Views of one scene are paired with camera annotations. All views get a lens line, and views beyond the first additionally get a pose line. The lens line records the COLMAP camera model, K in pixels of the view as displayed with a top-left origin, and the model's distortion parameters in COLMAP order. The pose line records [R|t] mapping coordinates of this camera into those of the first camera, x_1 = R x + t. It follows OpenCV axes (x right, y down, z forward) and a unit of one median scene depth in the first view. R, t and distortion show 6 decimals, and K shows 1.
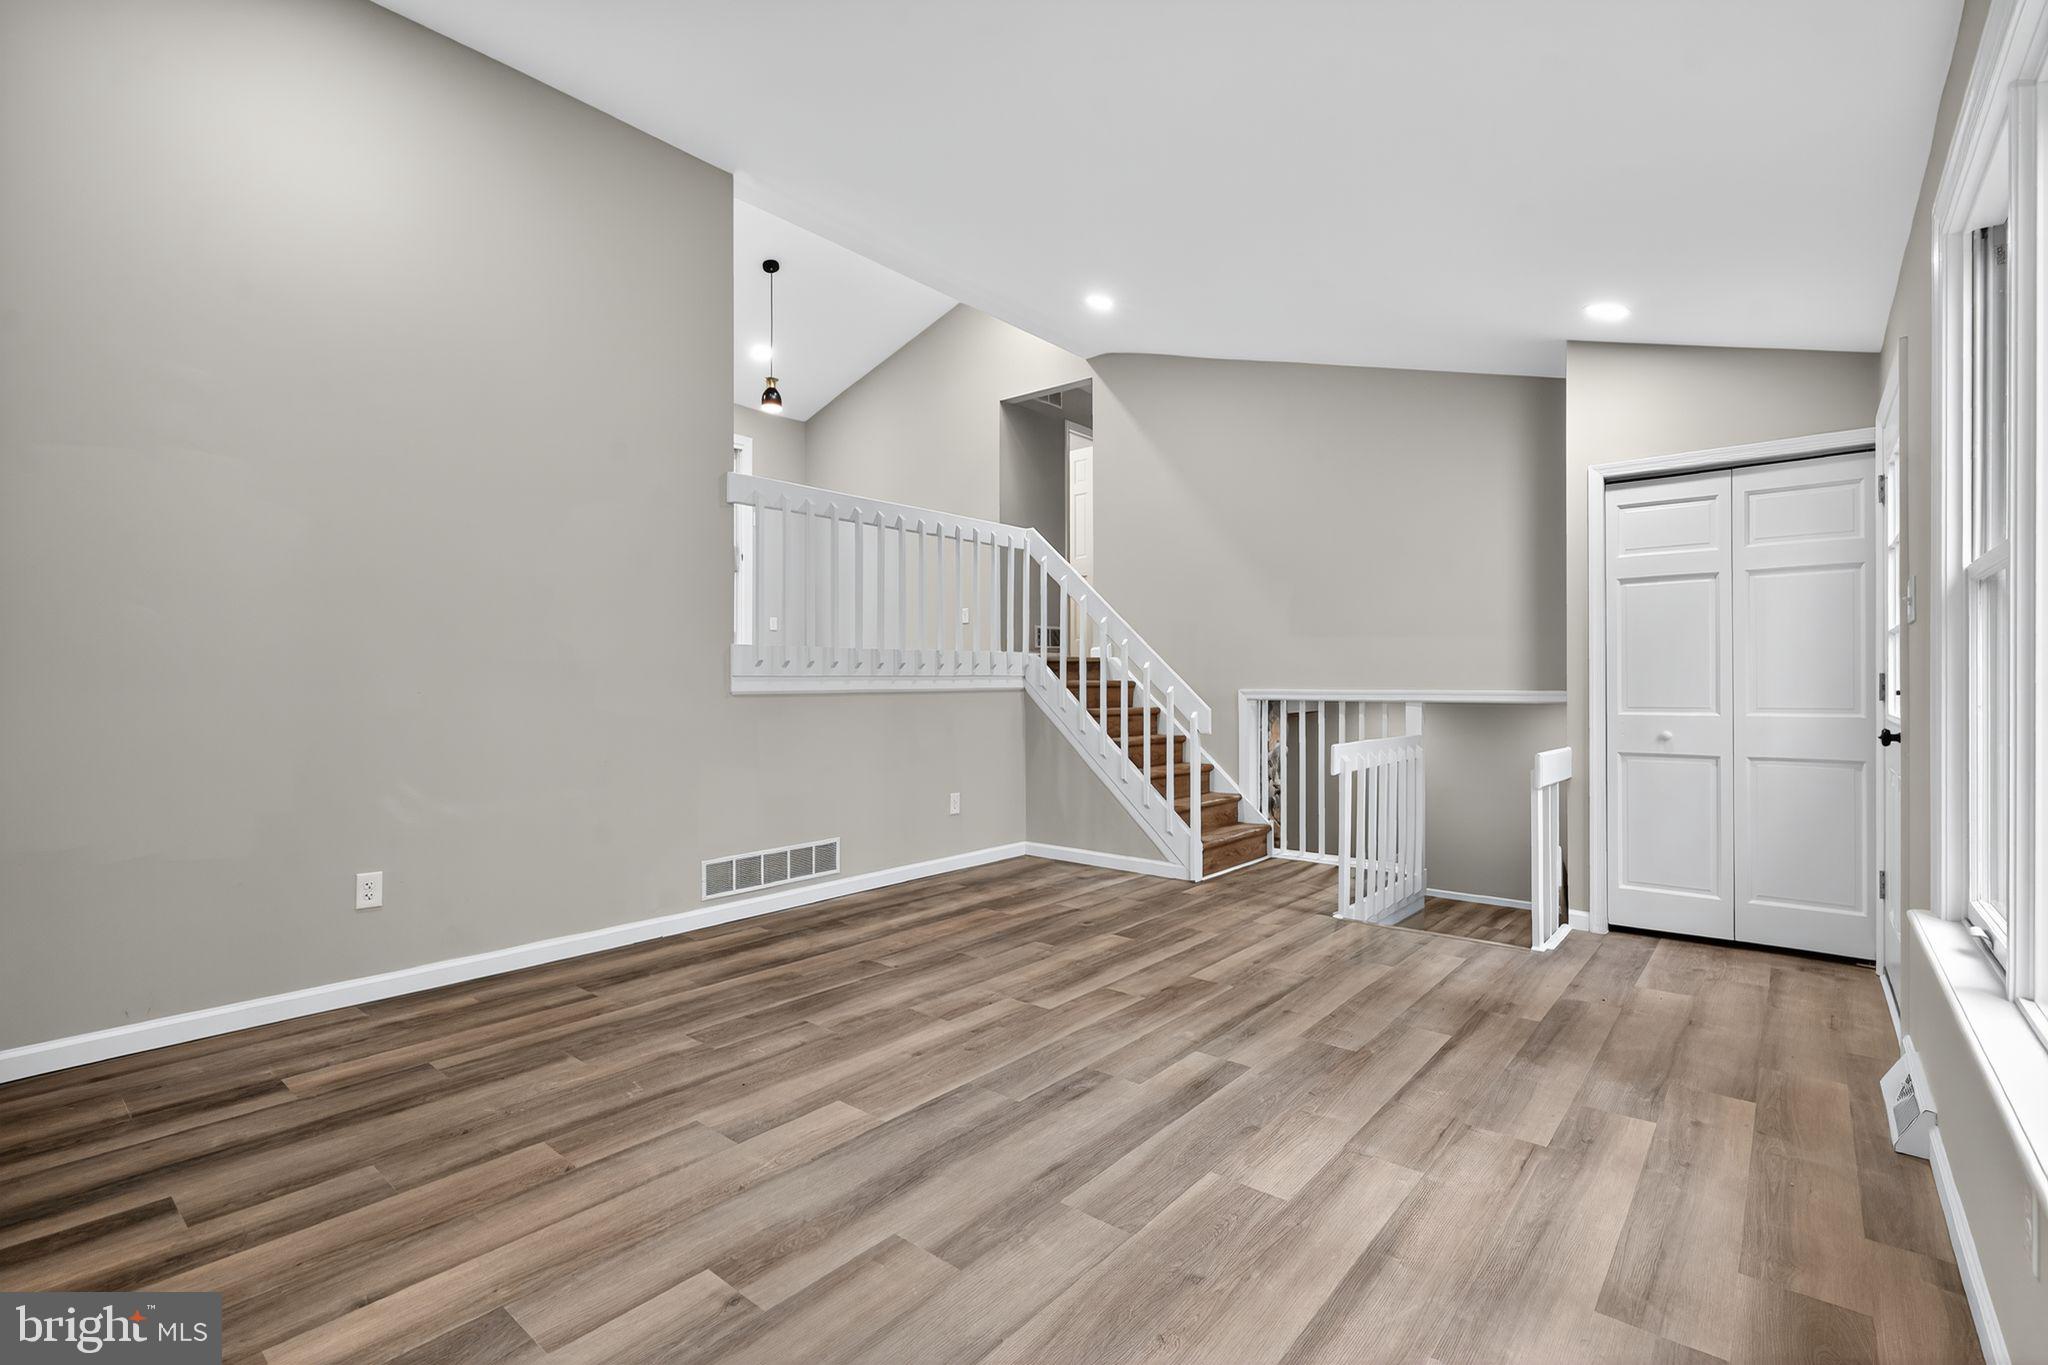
lens RADIAL K [[927.8, 0, 1025.0], [0, 927.8, 688.3], [0, 0, 1]] dist [-0.001872, 0.001086]
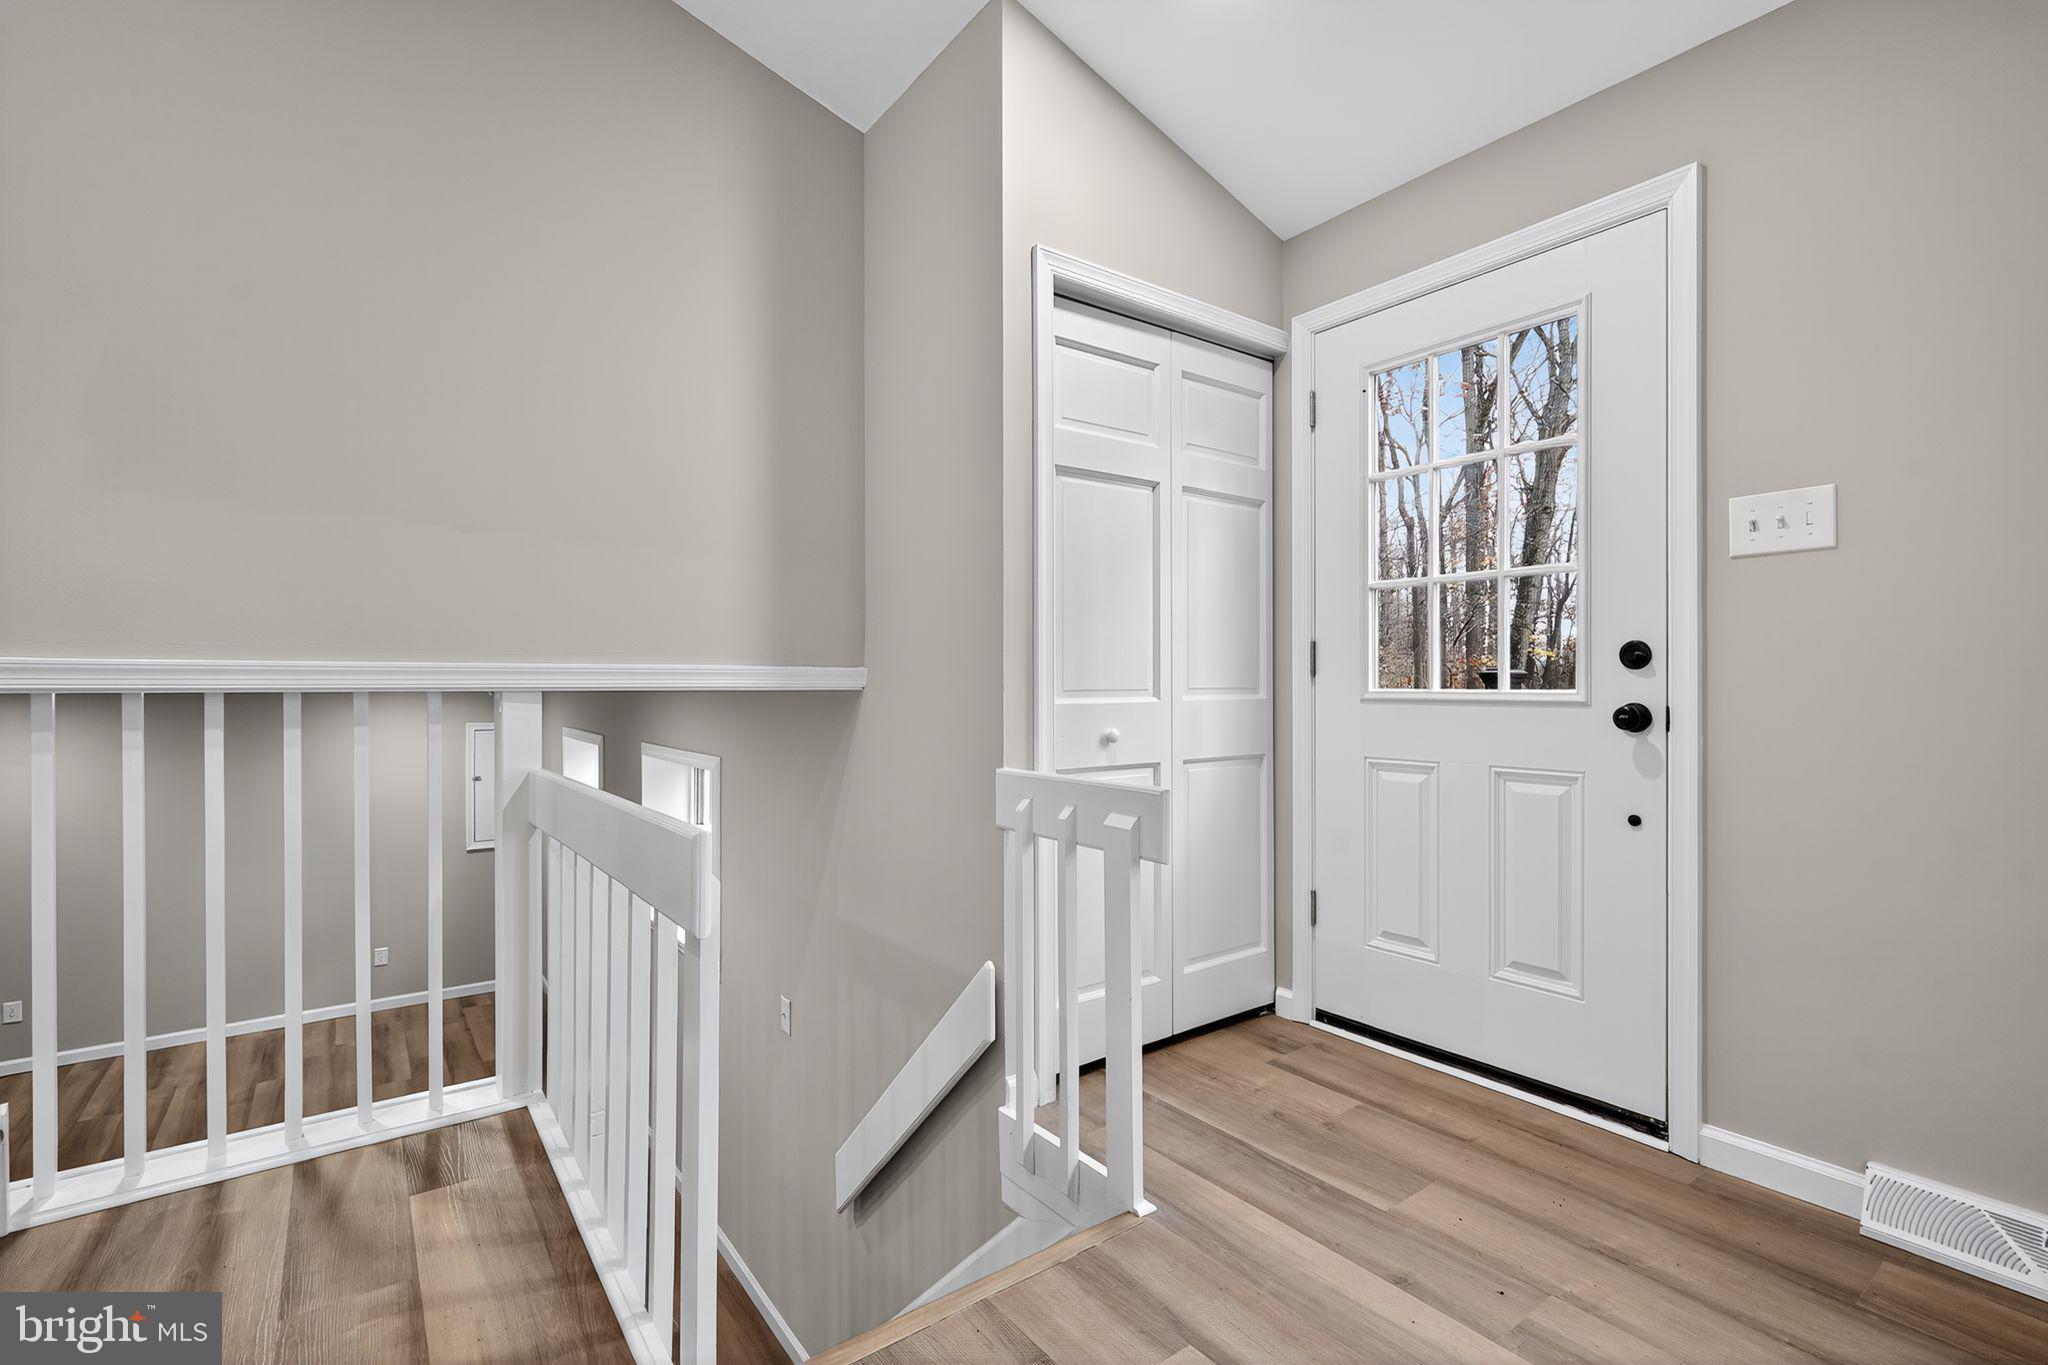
lens RADIAL K [[927.8, 0, 1025.0], [0, 927.8, 688.3], [0, 0, 1]] dist [-0.001872, 0.001086]
pose [[0.229146, -0.001240, 0.973391, 0.085501], [0.005340, 0.999986, 0.000016, 0.019959], [-0.973378, 0.005194, 0.229149, 0.939829]]
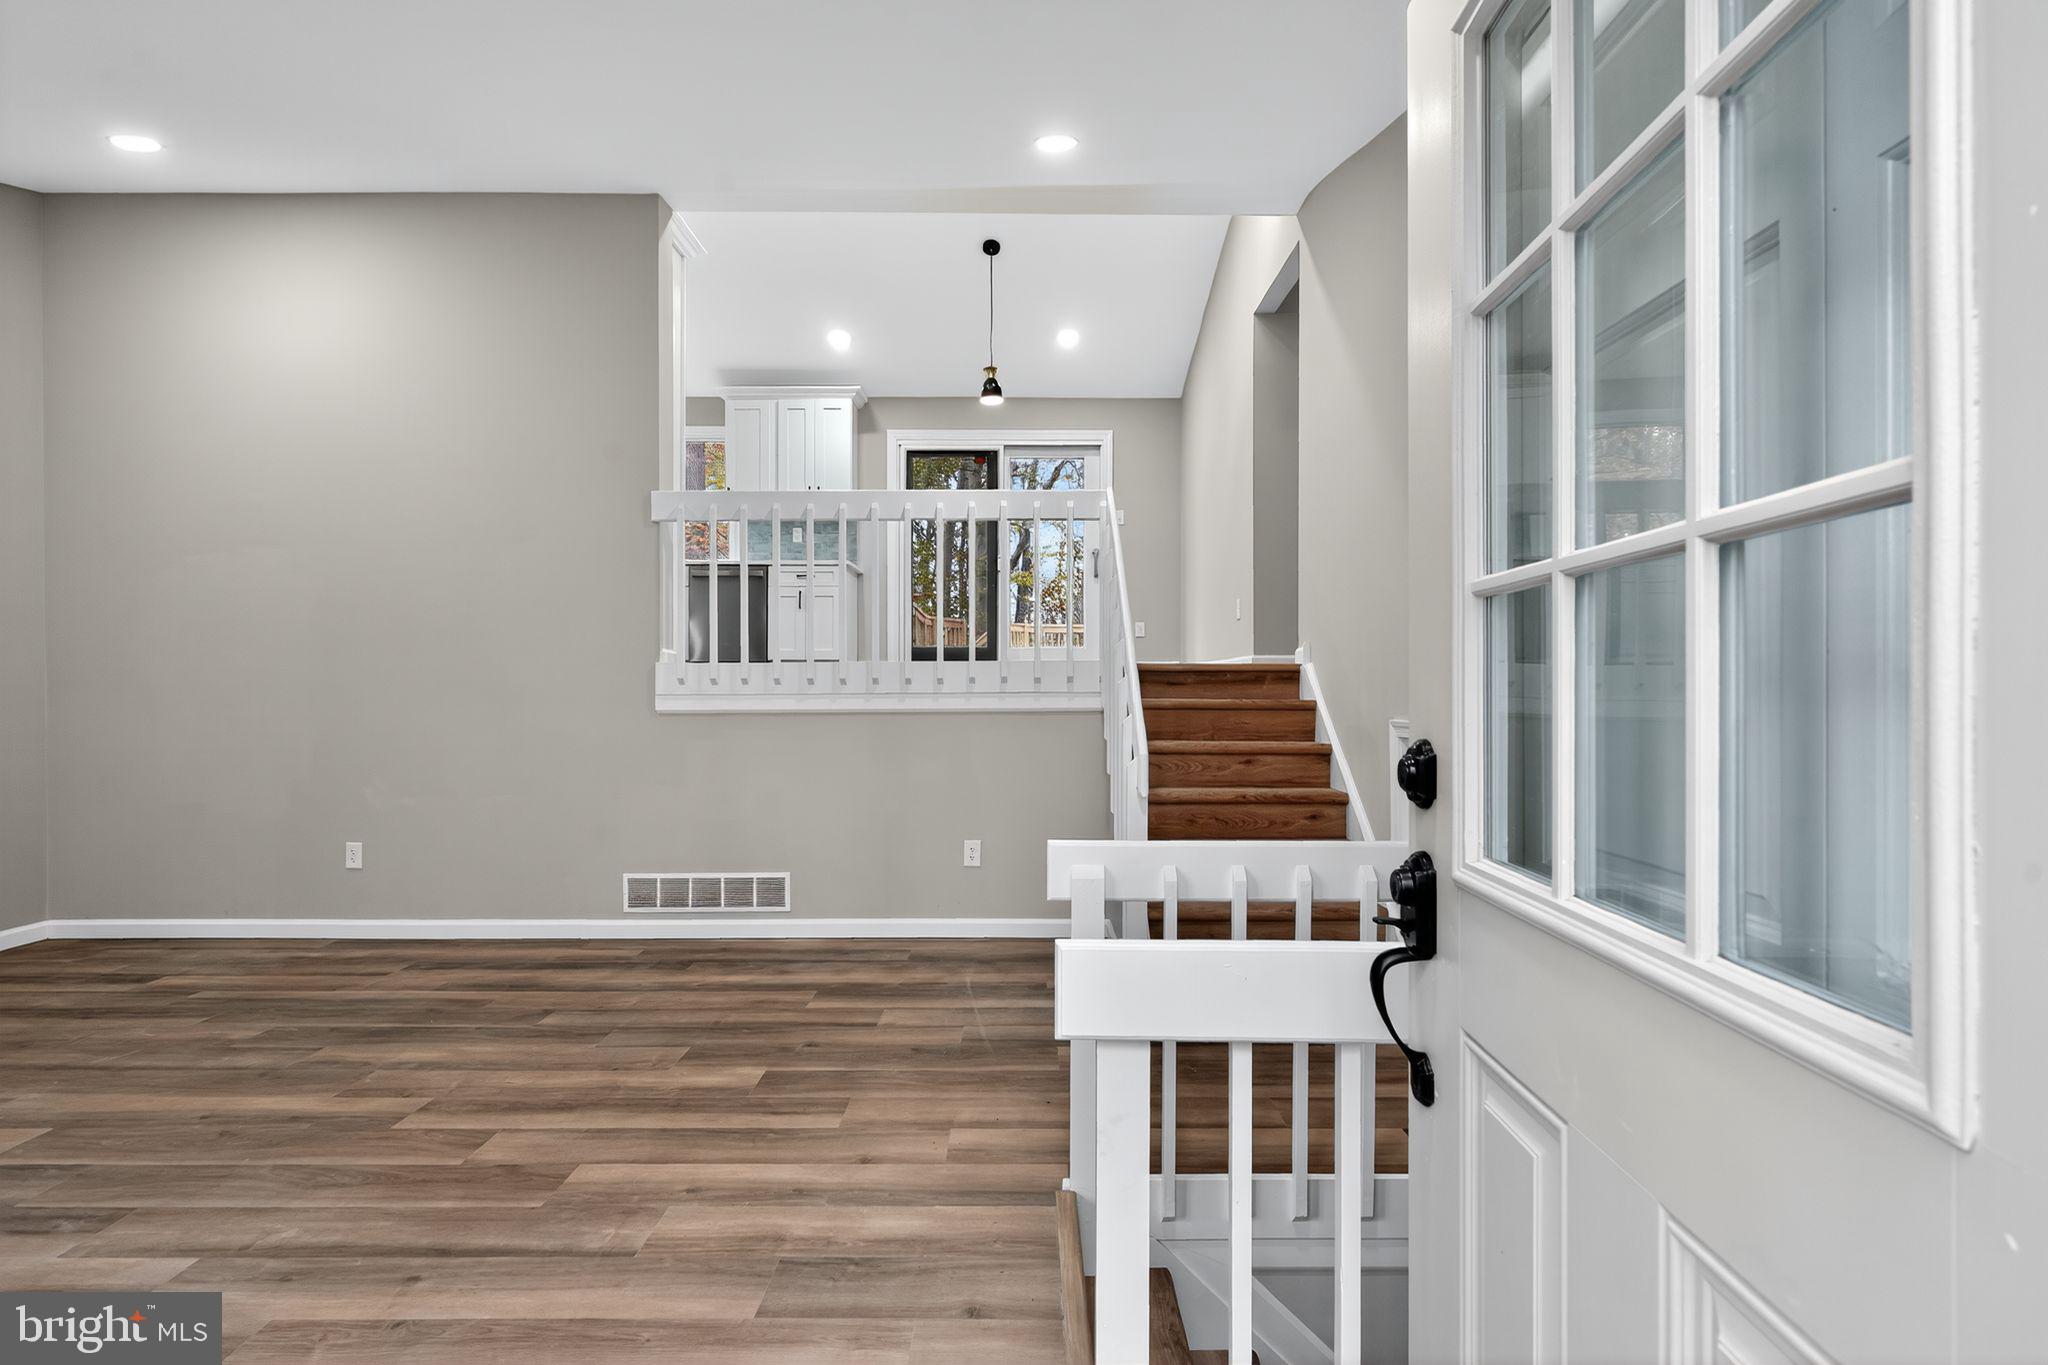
lens RADIAL K [[927.8, 0, 1025.0], [0, 927.8, 688.3], [0, 0, 1]] dist [-0.001872, 0.001086]
pose [[0.640837, 0.001893, -0.767675, 0.798714], [-0.004735, 0.999988, -0.001487, -0.023061], [0.767662, 0.004588, 0.640838, 0.745596]]
